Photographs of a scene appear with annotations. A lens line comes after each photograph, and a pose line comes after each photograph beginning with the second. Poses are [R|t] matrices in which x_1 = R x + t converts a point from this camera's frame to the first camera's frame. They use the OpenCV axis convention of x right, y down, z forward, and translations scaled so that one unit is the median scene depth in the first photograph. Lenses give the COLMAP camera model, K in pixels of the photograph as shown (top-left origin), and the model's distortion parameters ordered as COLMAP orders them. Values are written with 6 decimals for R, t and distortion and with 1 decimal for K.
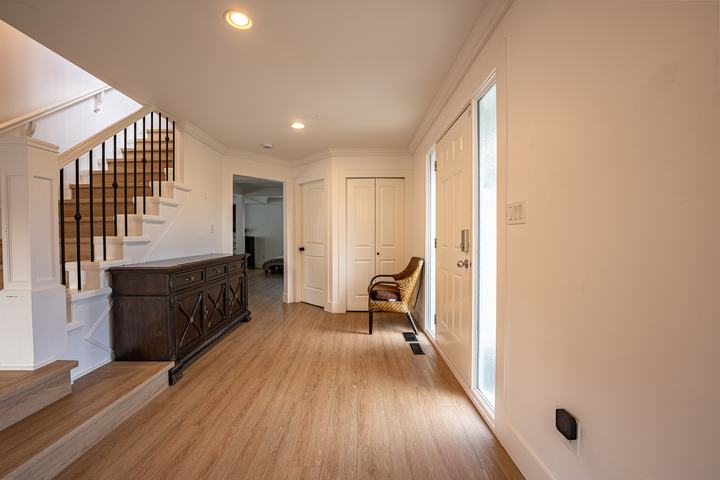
lens RADIAL K [[294.3, 0, 361.8], [0, 294.3, 241.7], [0, 0, 1]] dist [-0.028423, 0.003891]
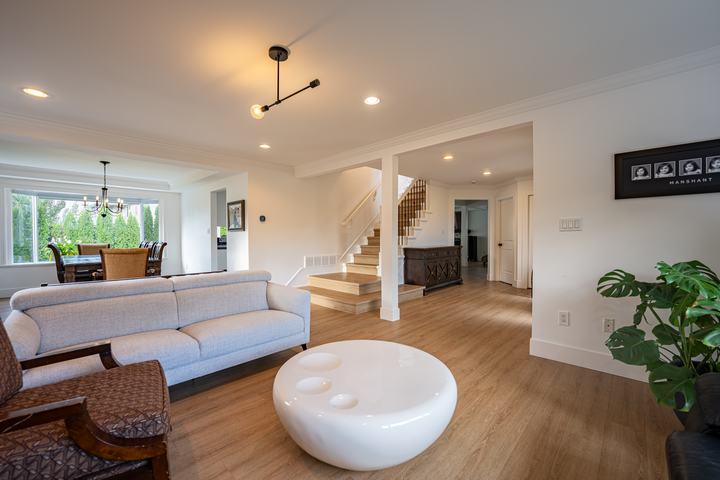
lens RADIAL K [[294.3, 0, 360.7], [0, 294.3, 240.4], [0, 0, 1]] dist [-0.028423, 0.003891]
pose [[0.721676, 0.011376, -0.692138, 0.479698], [-0.013612, 0.999905, 0.002241, 0.015719], [0.692098, 0.007804, 0.721762, -0.837621]]
